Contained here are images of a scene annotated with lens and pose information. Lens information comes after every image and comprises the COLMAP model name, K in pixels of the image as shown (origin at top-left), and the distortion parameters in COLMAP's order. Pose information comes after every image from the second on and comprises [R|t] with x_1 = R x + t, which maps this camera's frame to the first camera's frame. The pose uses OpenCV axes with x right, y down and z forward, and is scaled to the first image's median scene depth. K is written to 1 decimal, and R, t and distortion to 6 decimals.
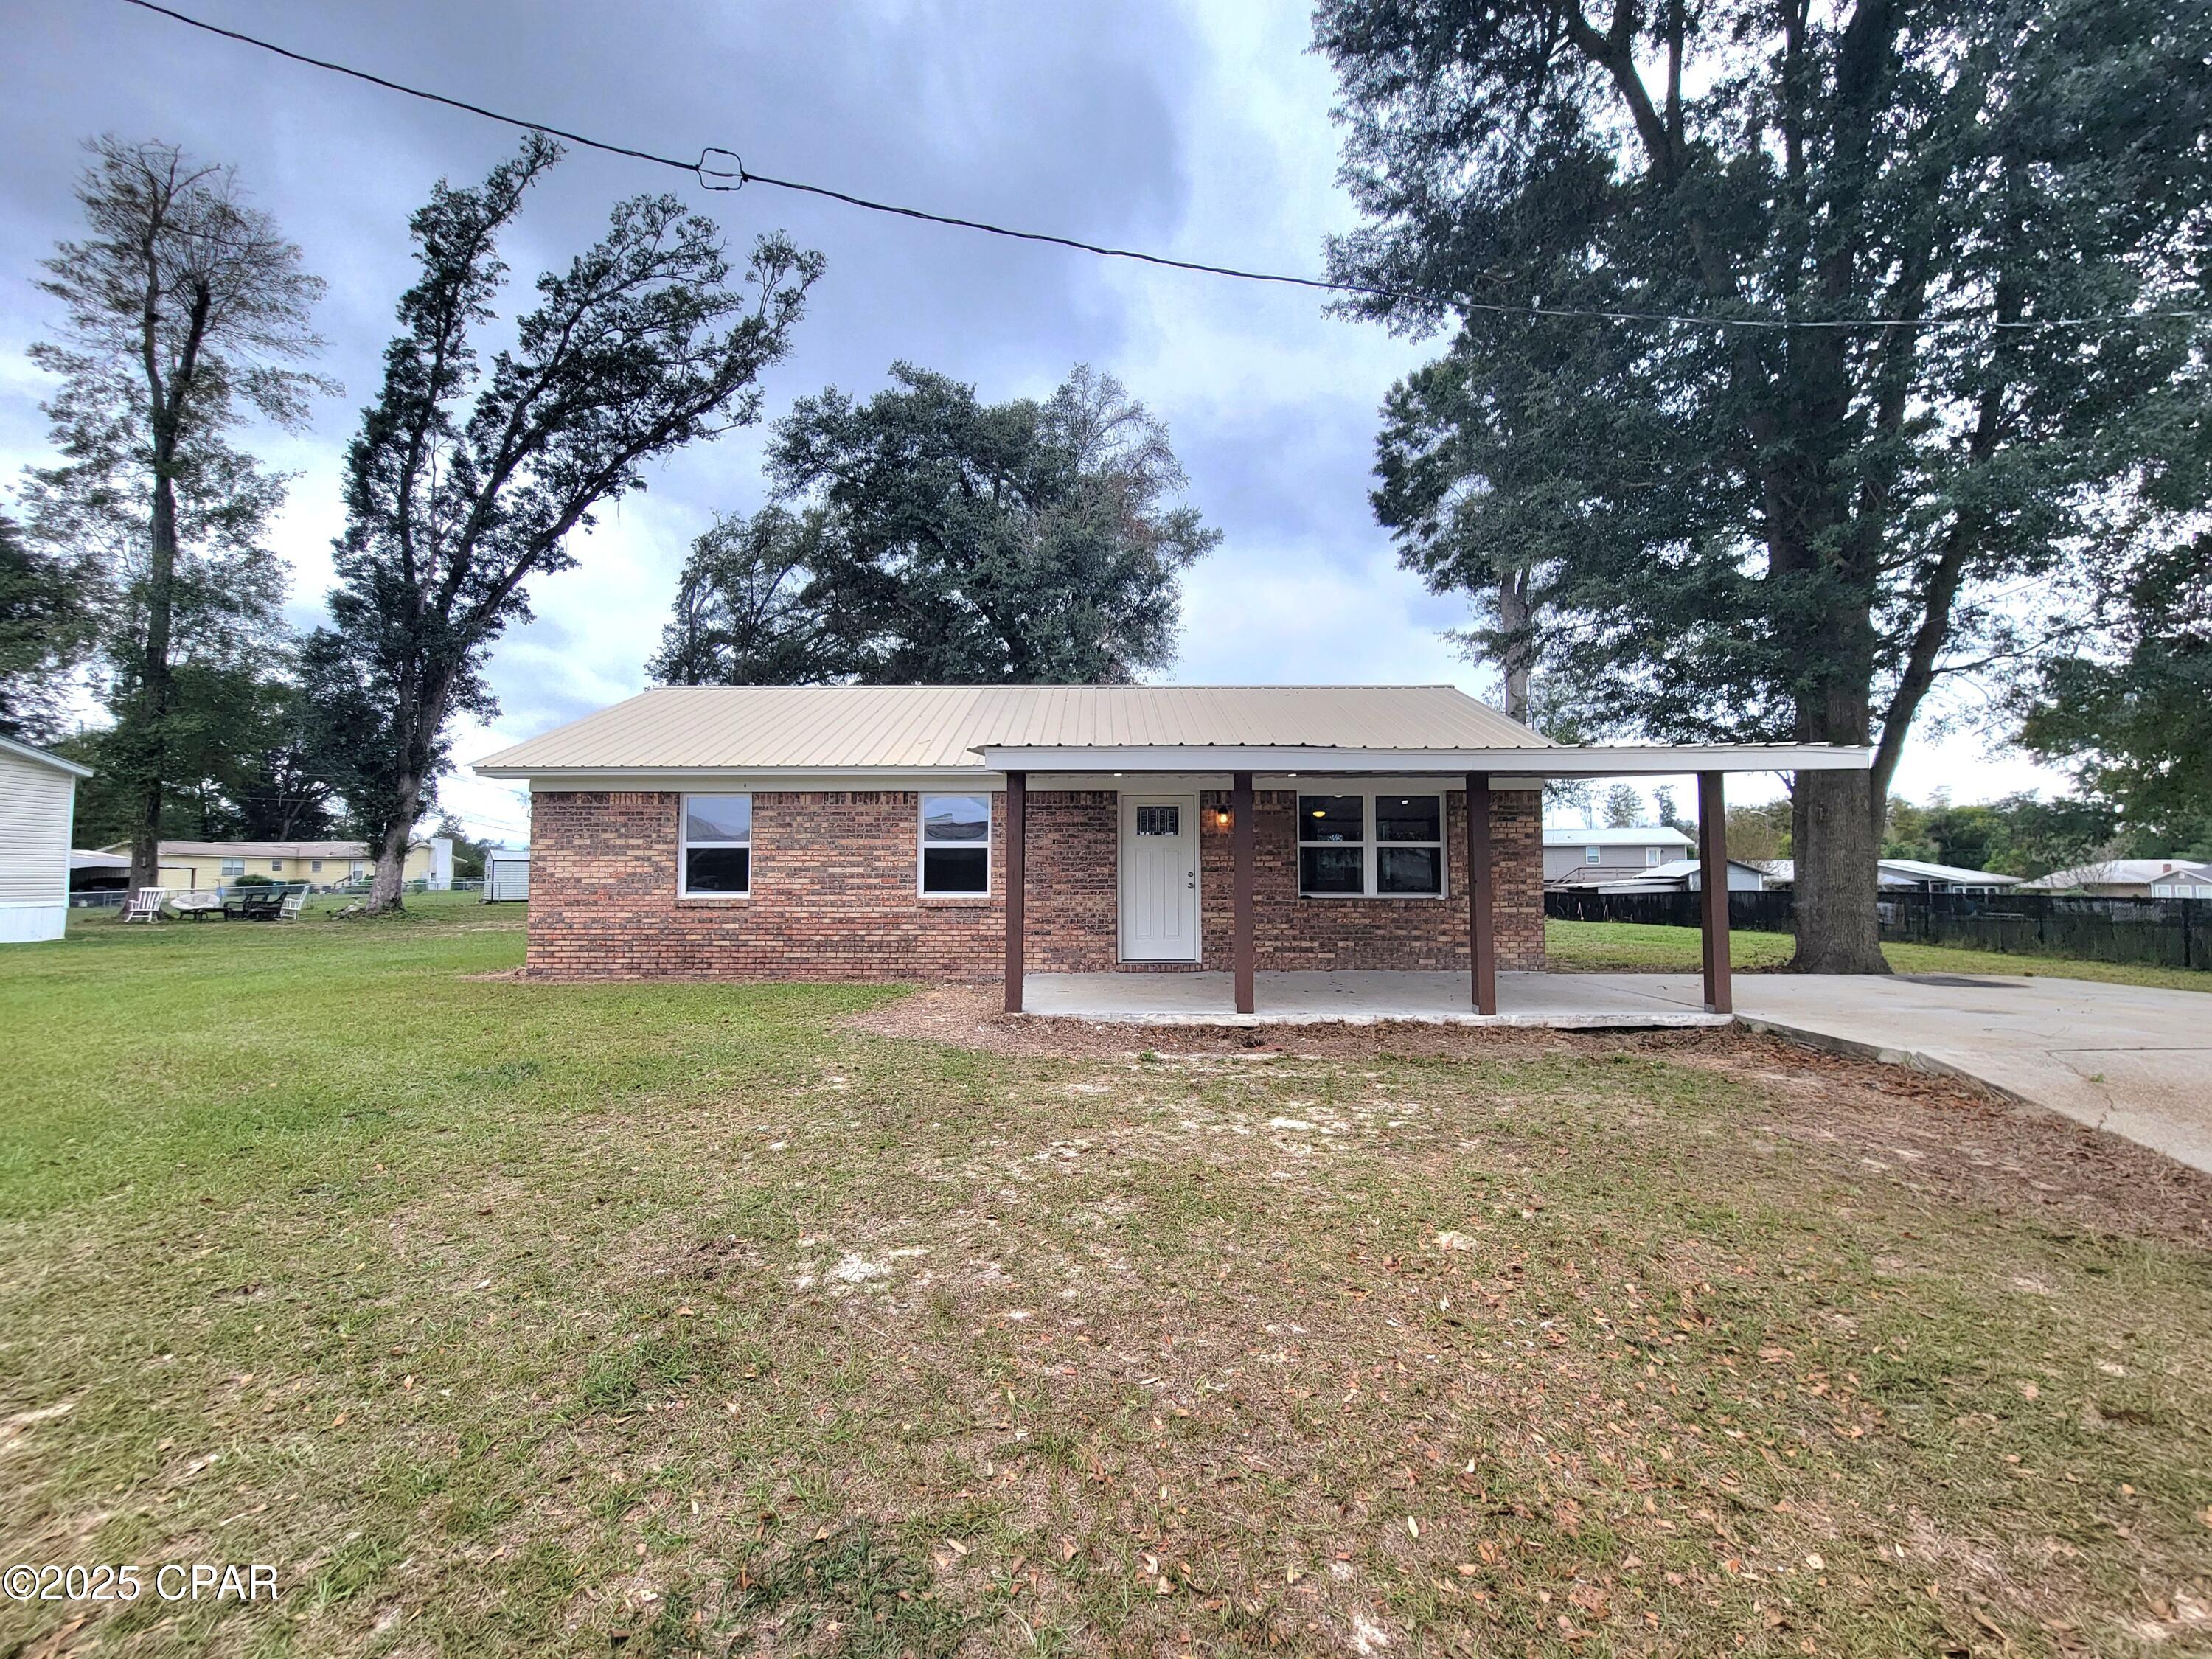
lens RADIAL K [[924.3, 0, 1154.8], [0, 924.3, 824.1], [0, 0, 1]] dist [0.021624, 0.000994]
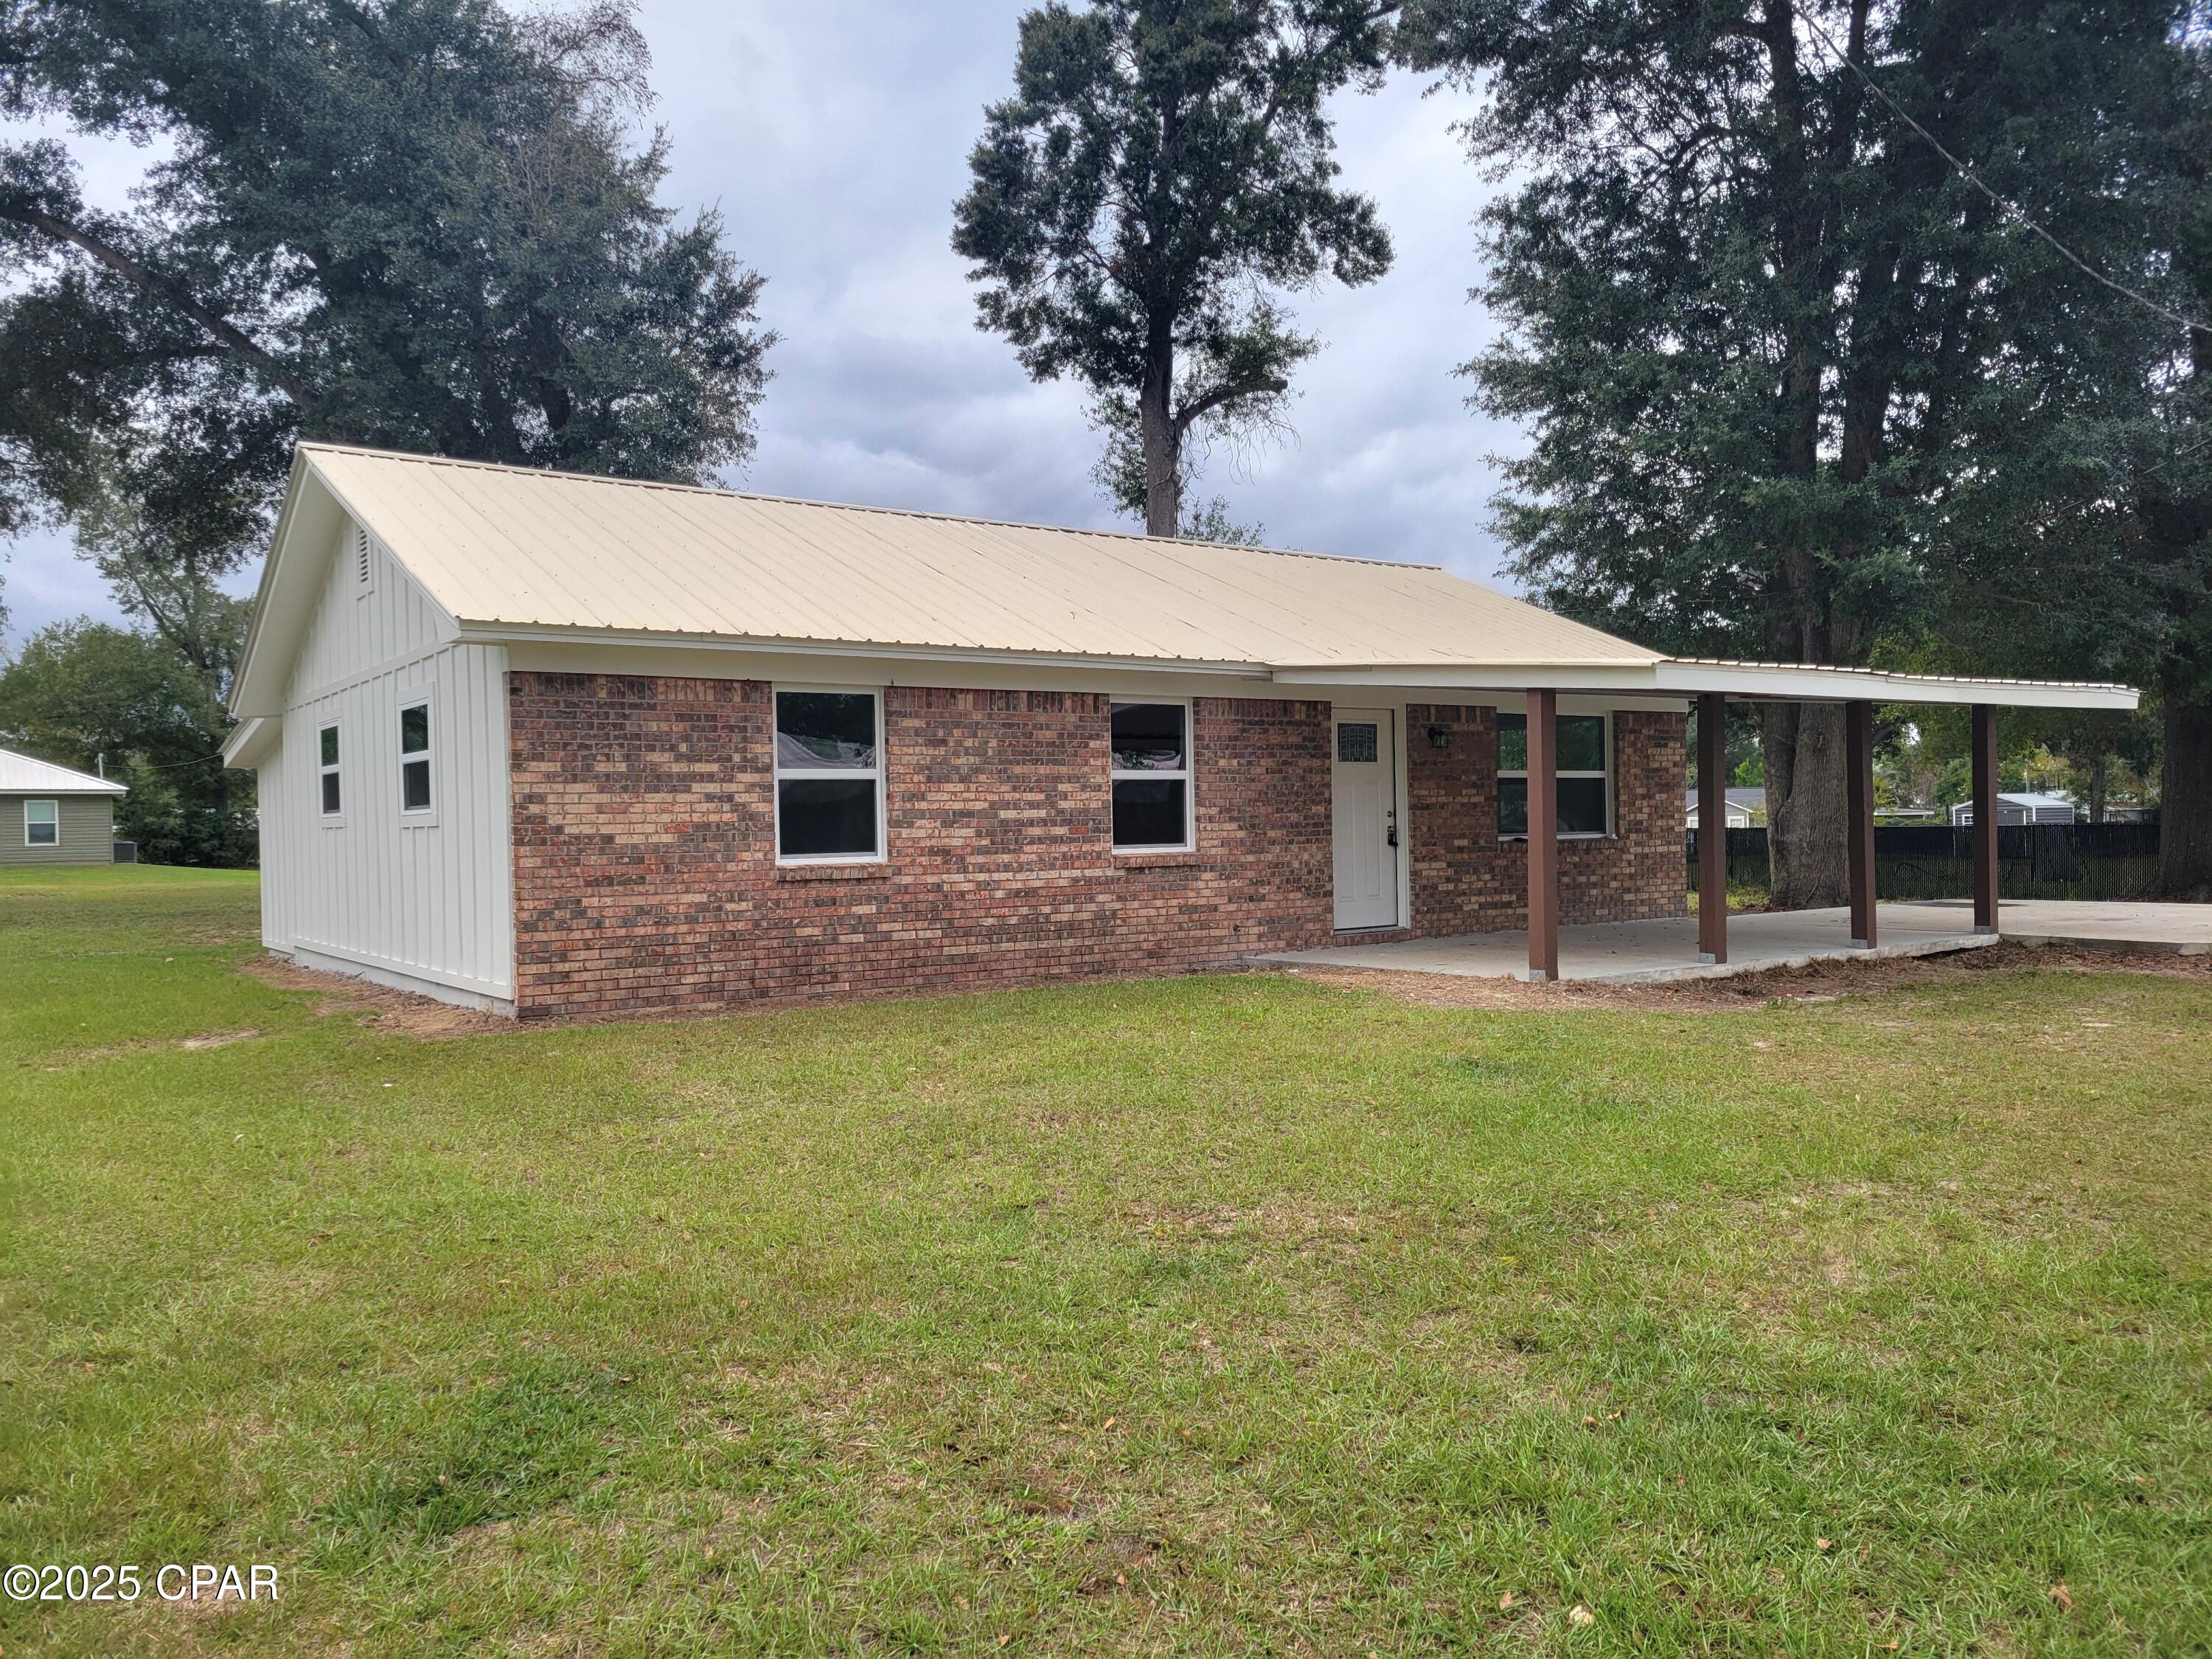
lens RADIAL K [[1732.7, 0, 1087.7], [0, 1732.7, 832.3], [0, 0, 1]] dist [0.094223, -0.014402]
pose [[0.790342, -0.019330, 0.612361, -0.858761], [-0.016832, 0.998440, 0.053240, -0.001898], [-0.612434, -0.052385, 0.788784, 0.022338]]
